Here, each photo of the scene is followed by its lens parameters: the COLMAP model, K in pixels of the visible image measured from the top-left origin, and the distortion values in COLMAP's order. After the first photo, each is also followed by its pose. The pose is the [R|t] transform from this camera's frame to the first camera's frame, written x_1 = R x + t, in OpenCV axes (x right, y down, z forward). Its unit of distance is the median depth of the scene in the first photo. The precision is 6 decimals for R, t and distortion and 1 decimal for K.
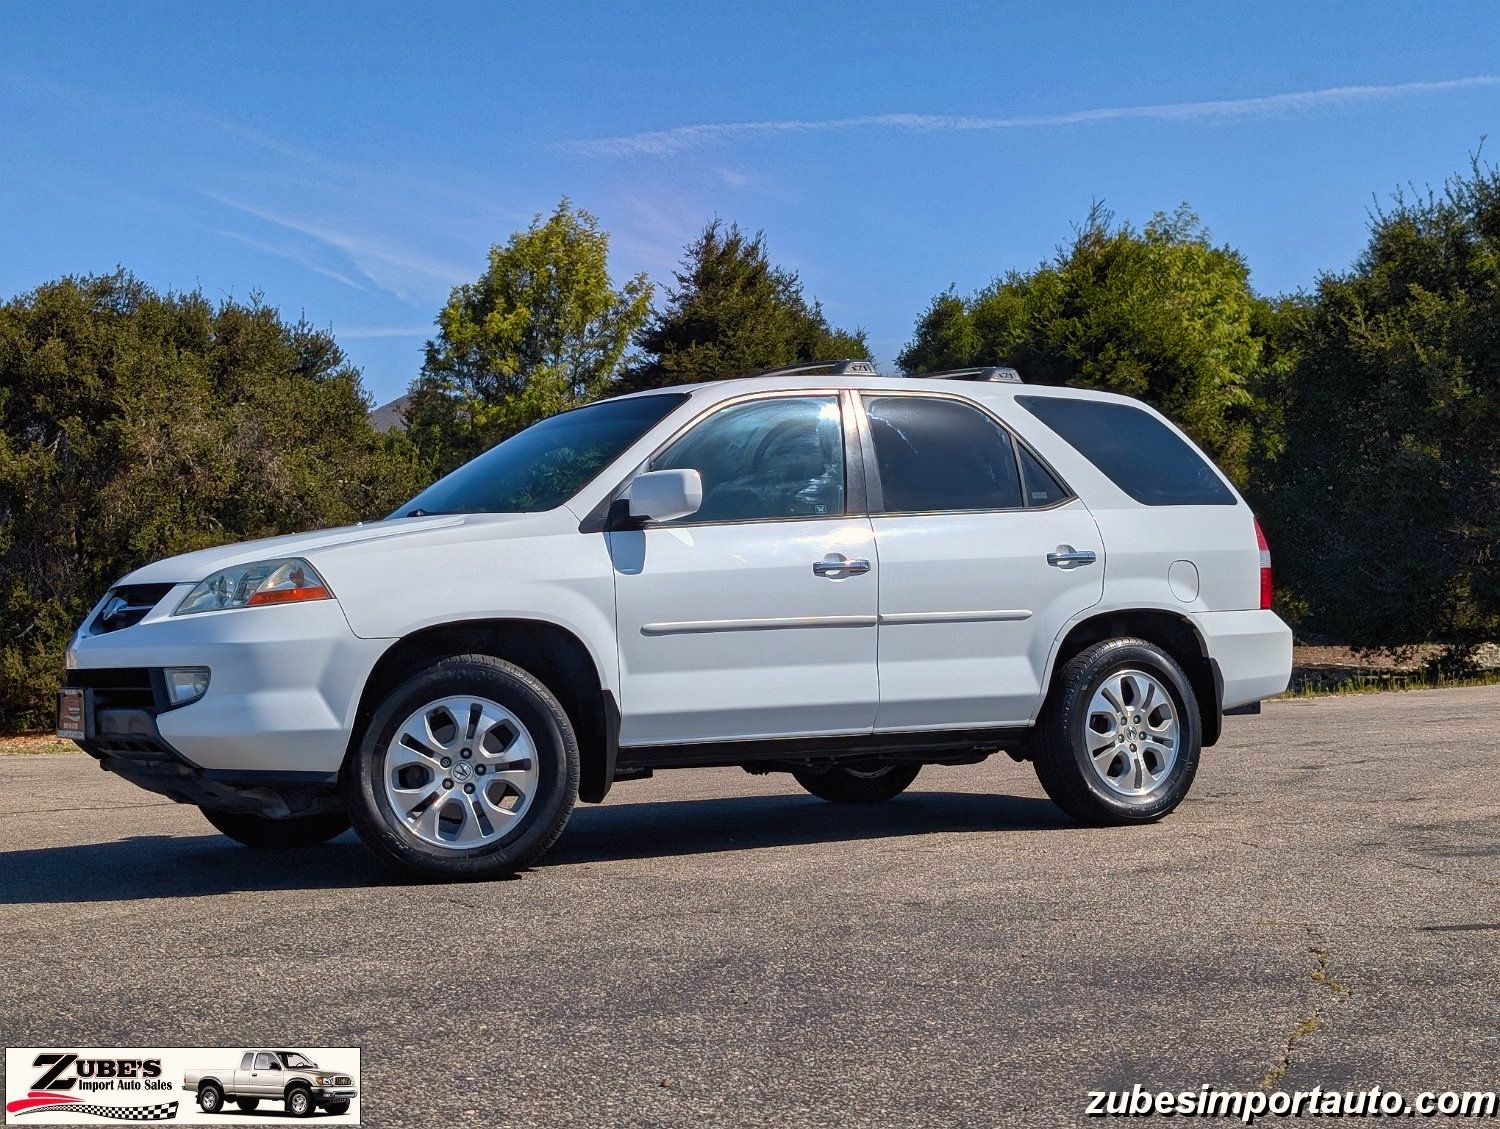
lens RADIAL K [[2106.6, 0, 750.0], [0, 2106.6, 564.5], [0, 0, 1]] dist [0.253336, -1.063827]
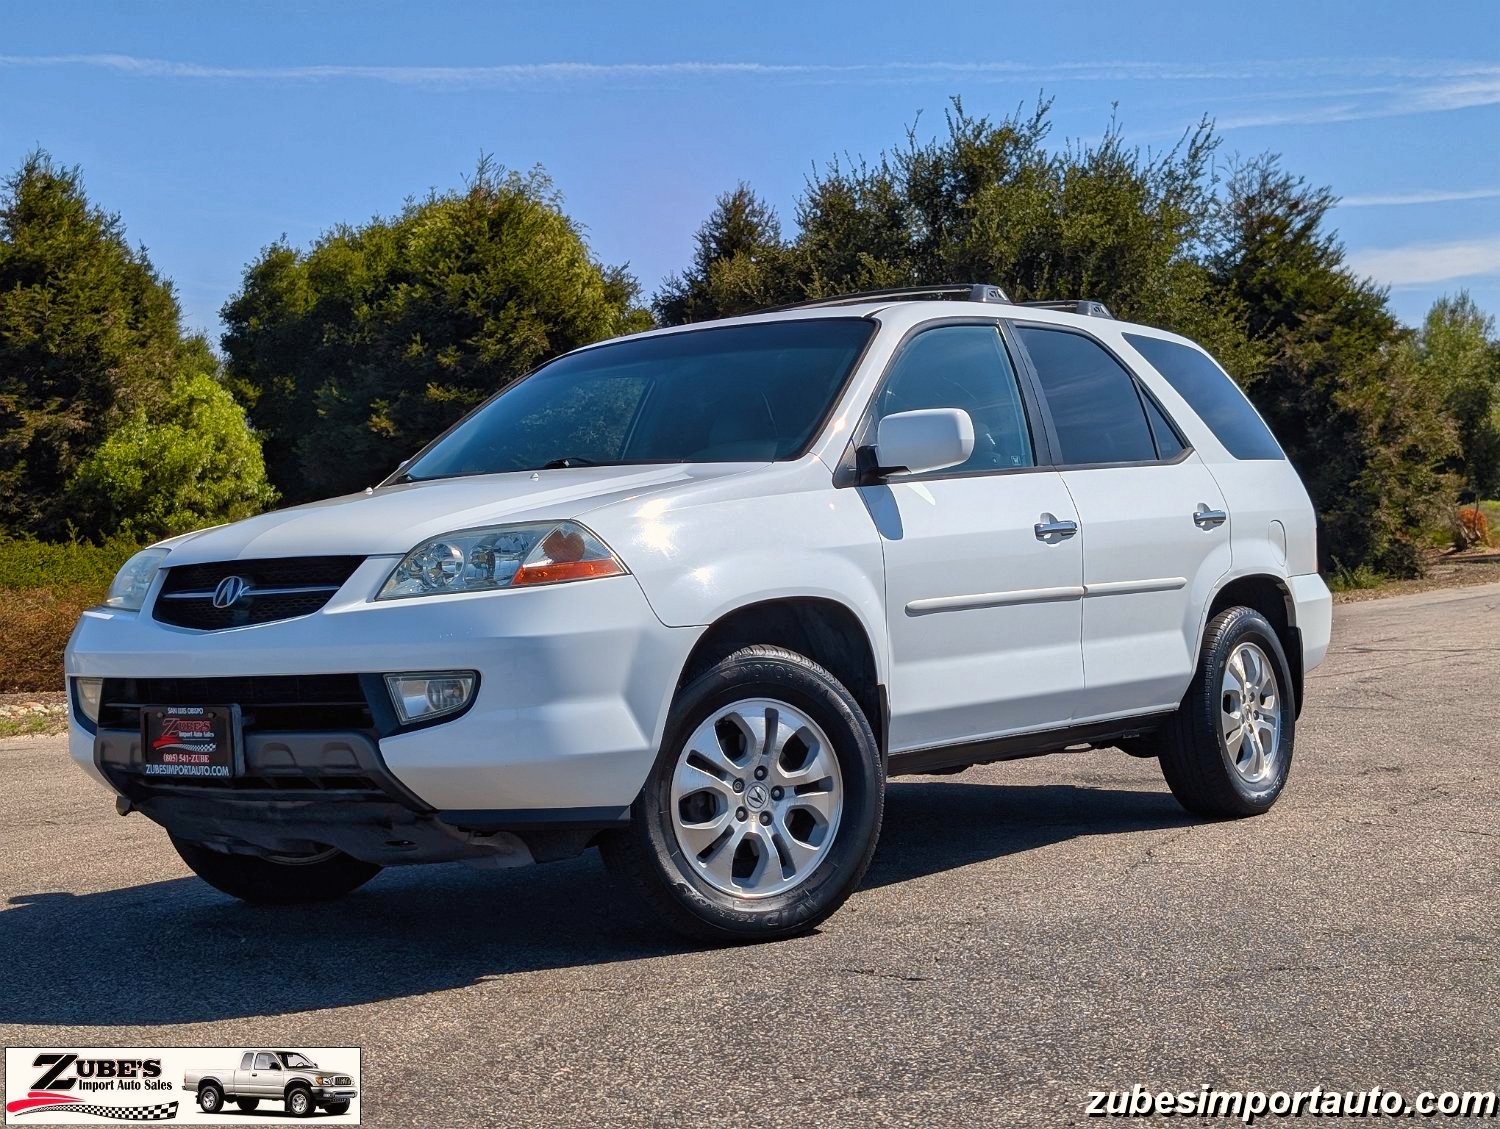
lens RADIAL K [[2106.6, 0, 750.0], [0, 2106.6, 564.5], [0, 0, 1]] dist [0.253336, -1.063827]
pose [[0.937429, -0.011533, 0.347987, -0.329344], [0.005732, 0.999827, 0.017696, -0.000342], [-0.348130, -0.014594, 0.937332, 0.229906]]
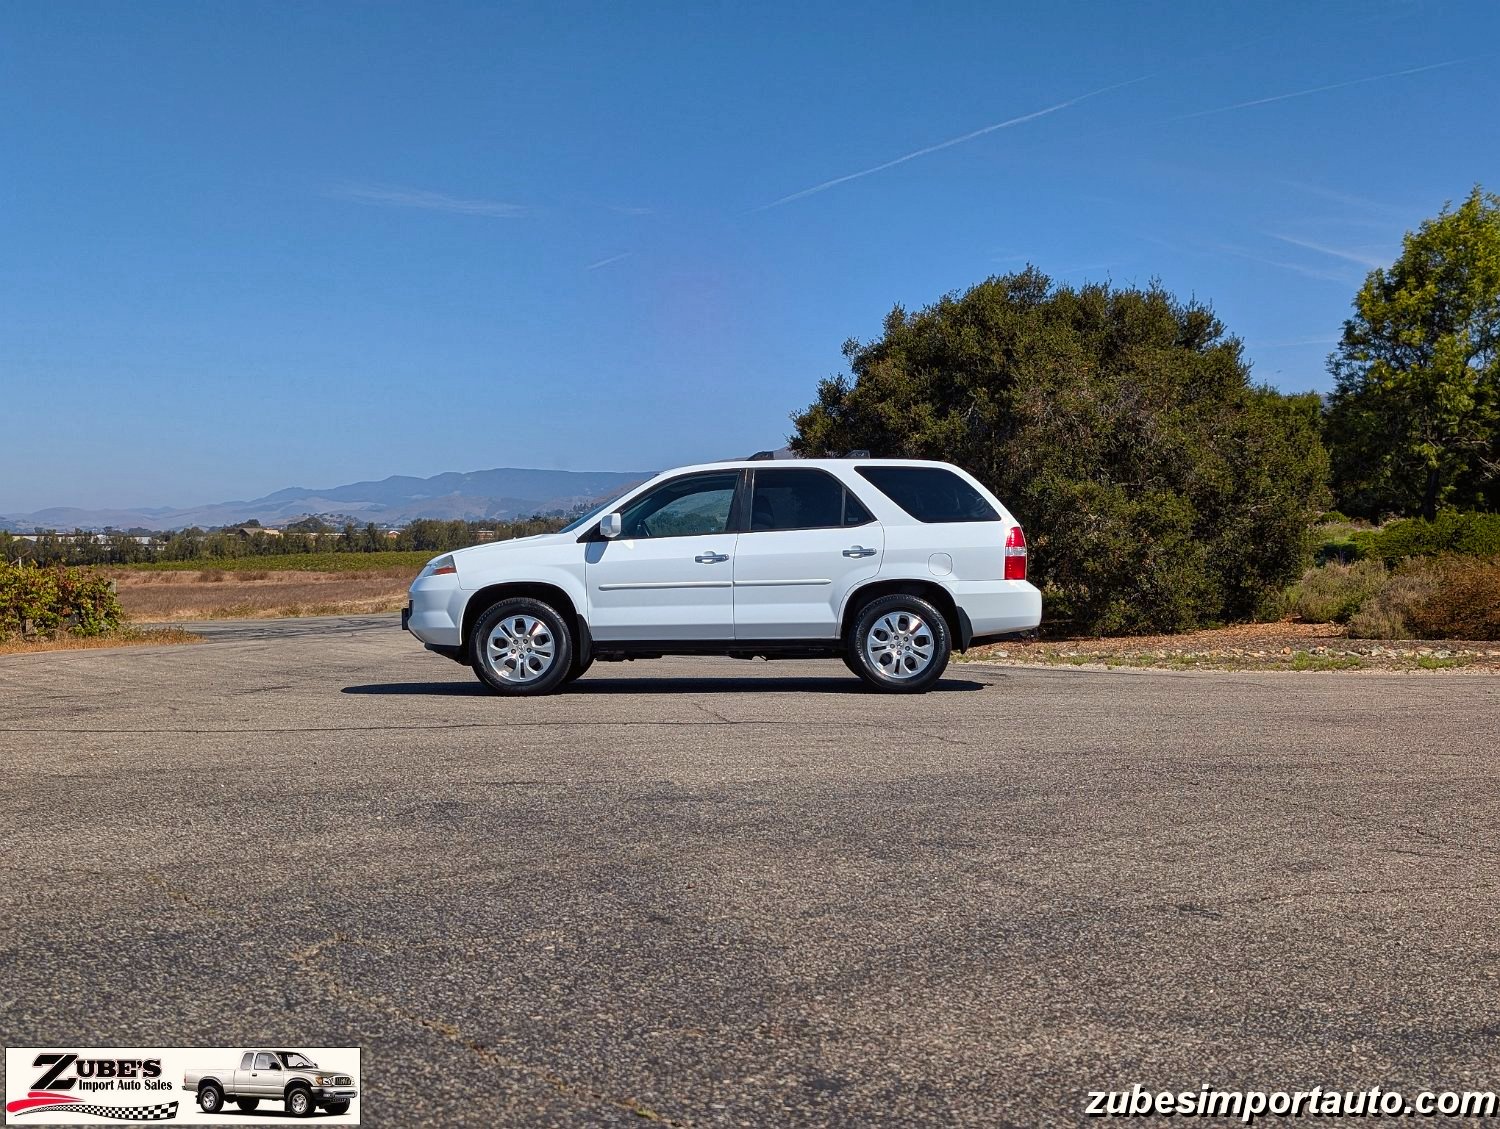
lens RADIAL K [[2114.5, 0, 766.6], [0, 2114.5, 537.1], [0, 0, 1]] dist [0.238292, -1.055509]
pose [[0.837155, 0.010889, -0.546858, 1.103472], [0.007105, 0.999501, 0.030778, -0.074855], [0.546920, -0.029651, 0.836659, -0.632629]]
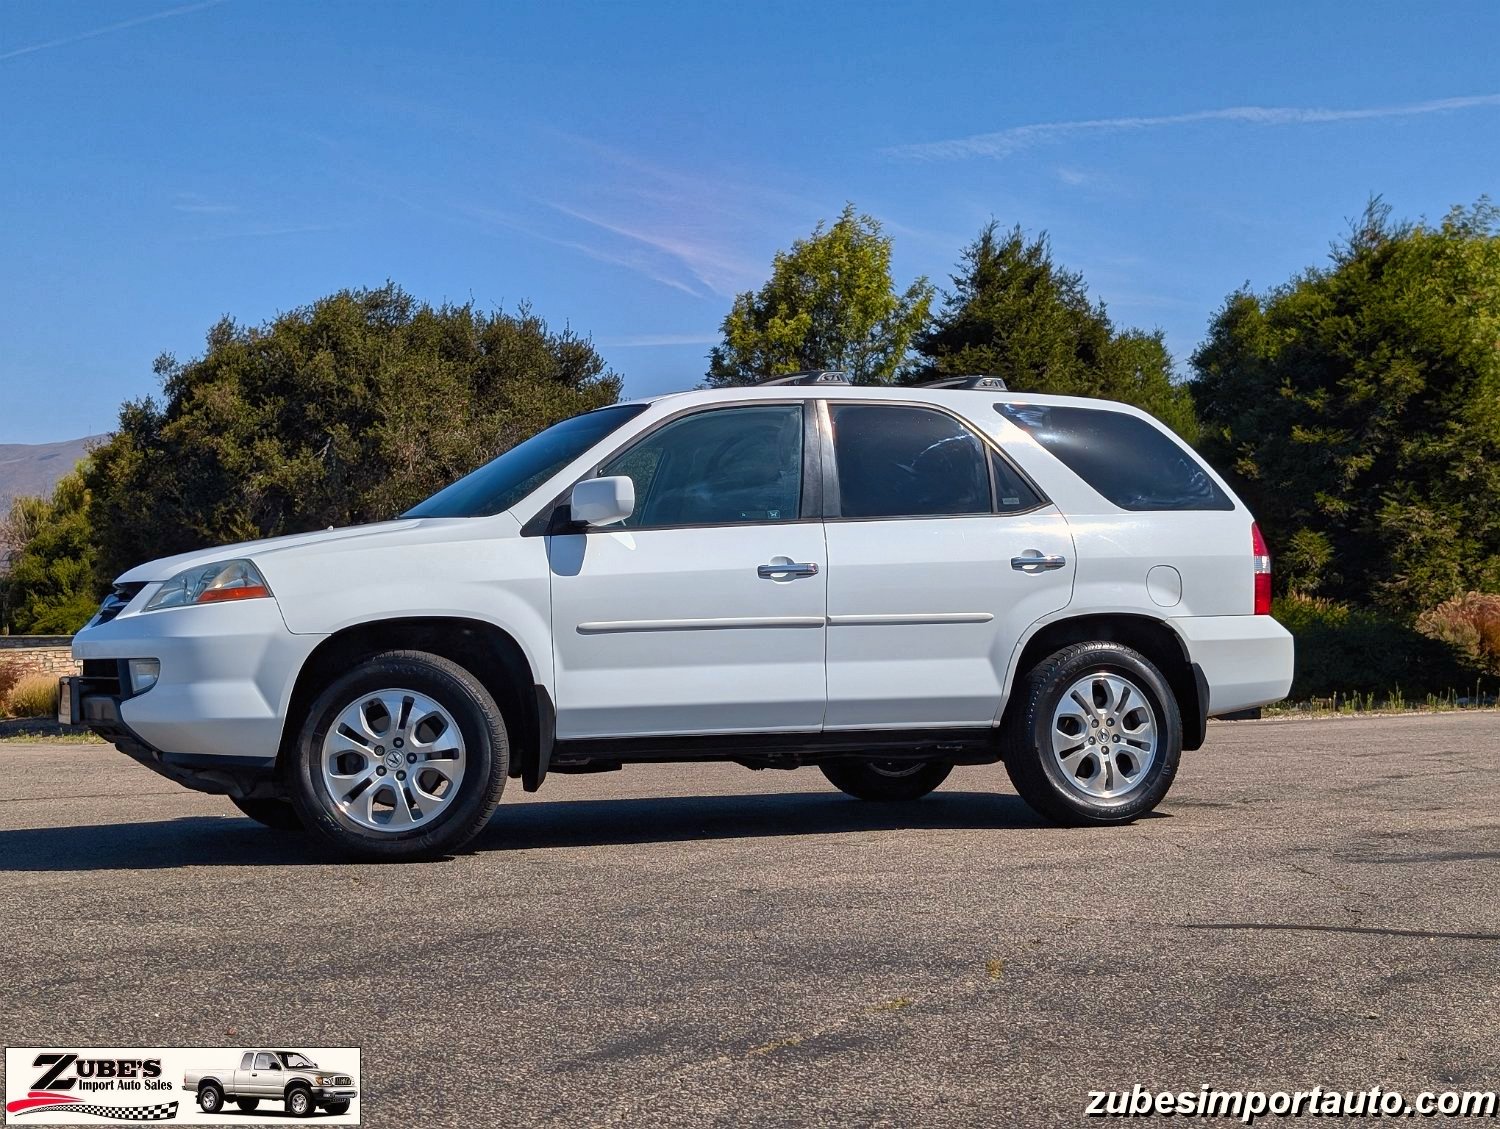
lens RADIAL K [[2114.5, 0, 766.6], [0, 2114.5, 537.1], [0, 0, 1]] dist [0.238292, -1.055509]
pose [[0.989145, 0.003187, -0.146910, 0.168871], [-0.005257, 0.999892, -0.013701, -0.000620], [0.146850, 0.014325, 0.989055, -0.030123]]
